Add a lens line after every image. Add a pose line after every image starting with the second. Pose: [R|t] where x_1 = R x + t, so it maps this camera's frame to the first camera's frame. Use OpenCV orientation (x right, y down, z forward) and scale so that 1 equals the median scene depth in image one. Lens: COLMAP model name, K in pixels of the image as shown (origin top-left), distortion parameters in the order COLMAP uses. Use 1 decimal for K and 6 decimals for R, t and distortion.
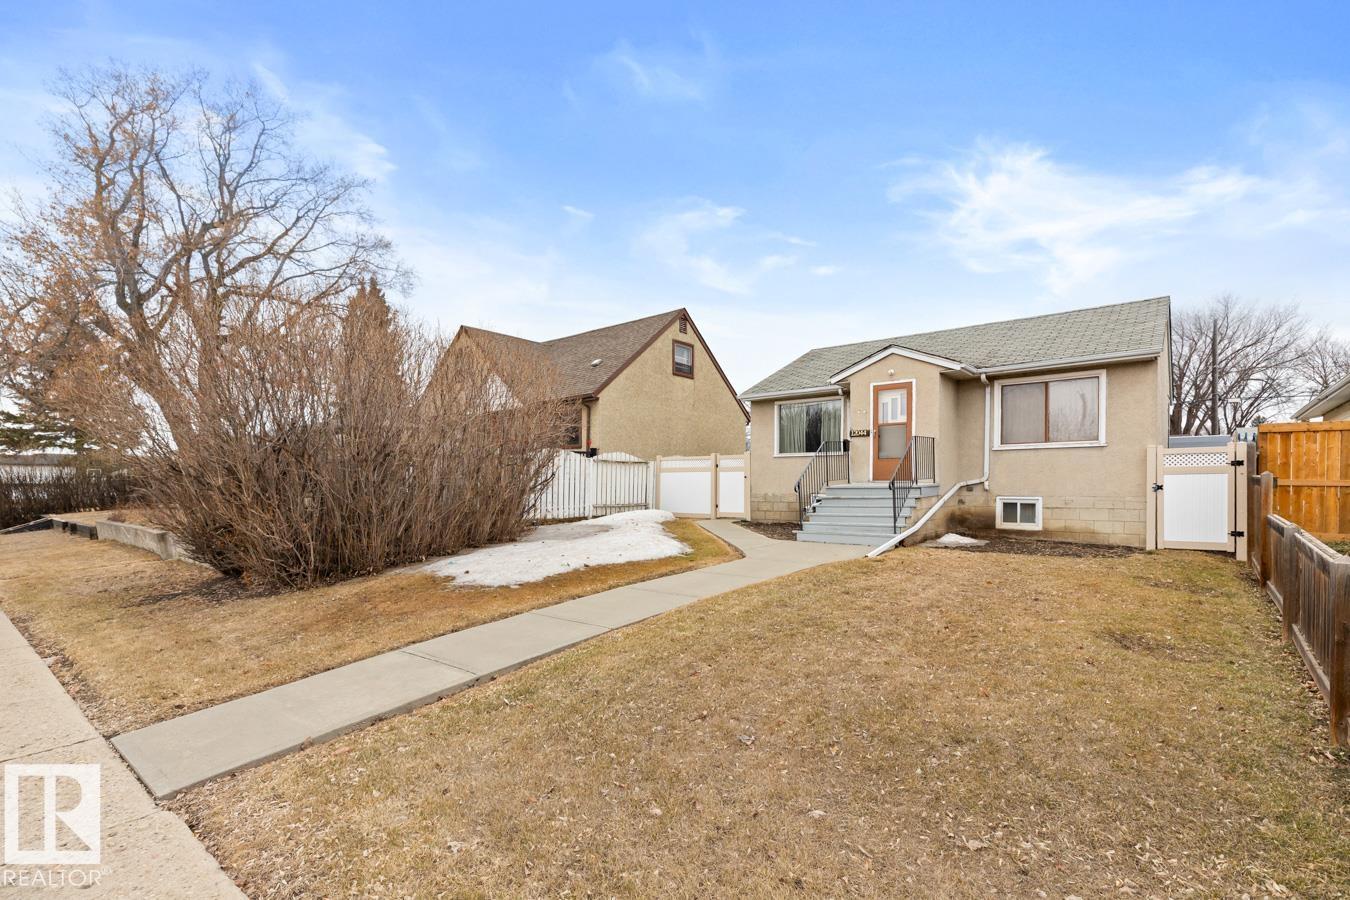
lens RADIAL K [[619.7, 0, 663.1], [0, 619.7, 497.5], [0, 0, 1]] dist [0.002124, 0.000294]
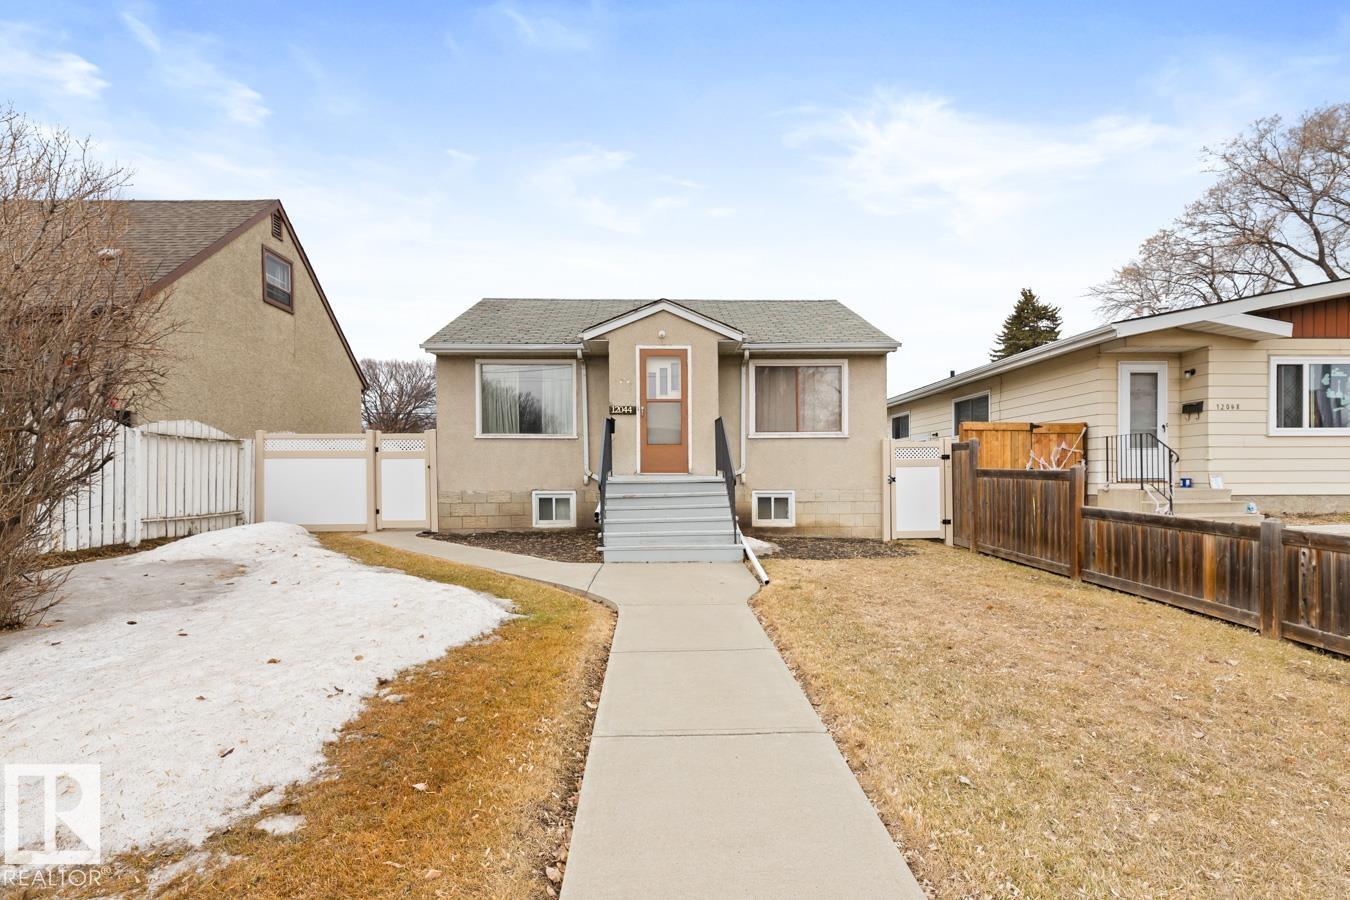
lens RADIAL K [[666.4, 0, 670.1], [0, 666.4, 486.5], [0, 0, 1]] dist [0.001771, 0.000375]
pose [[0.759528, -0.013101, 0.650343, -0.170709], [0.016409, 0.999865, 0.000978, -0.010480], [-0.650268, 0.009928, 0.759640, 0.349858]]
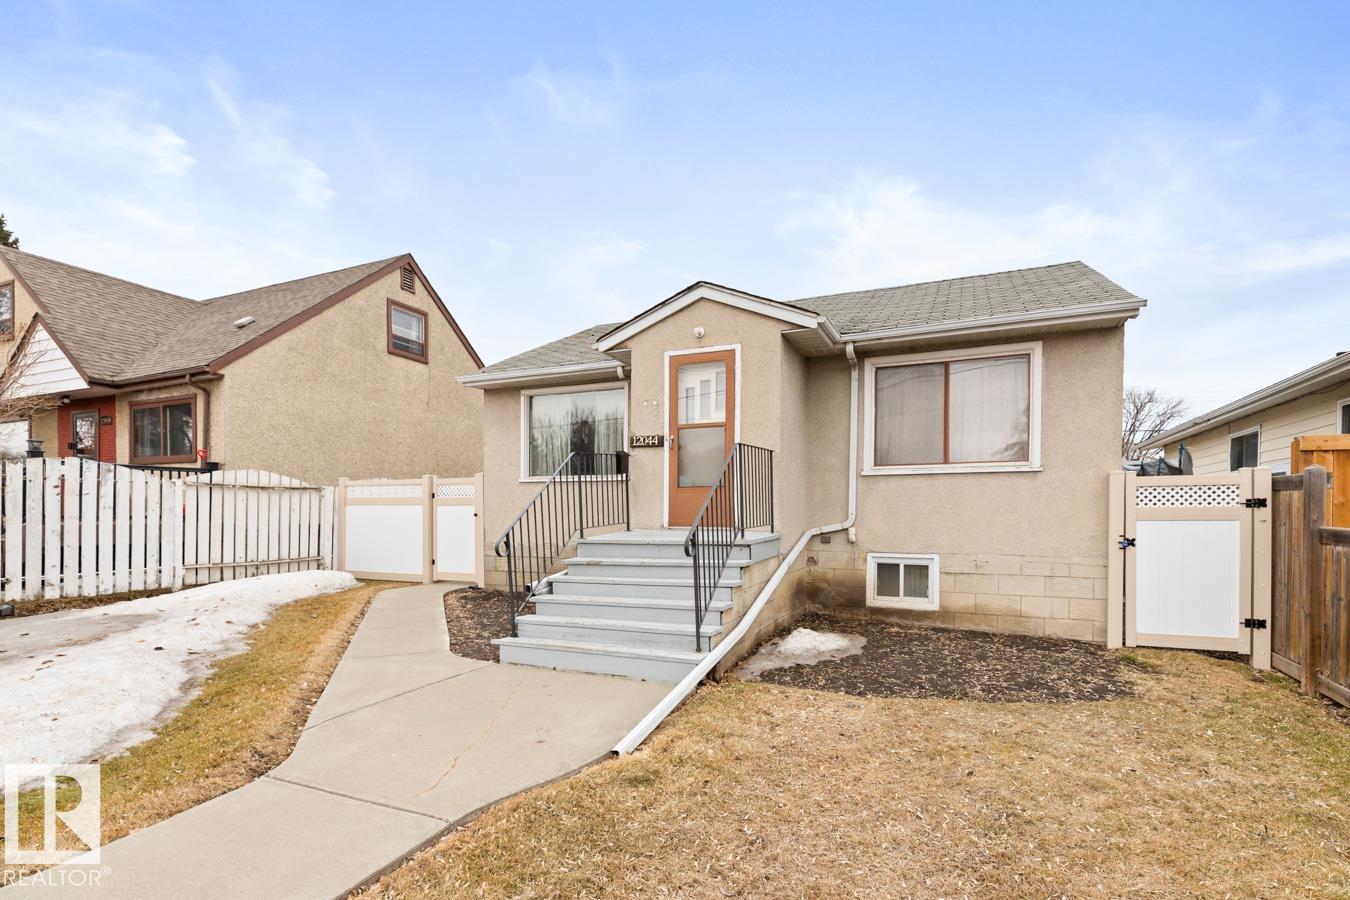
lens RADIAL K [[644.2, 0, 632.3], [0, 644.2, 529.5], [0, 0, 1]] dist [0.002802, 0.000056]
pose [[0.975771, -0.000835, 0.218793, 0.178834], [-0.000285, 0.999987, 0.005089, -0.027353], [-0.218794, -0.005028, 0.975758, 0.439846]]
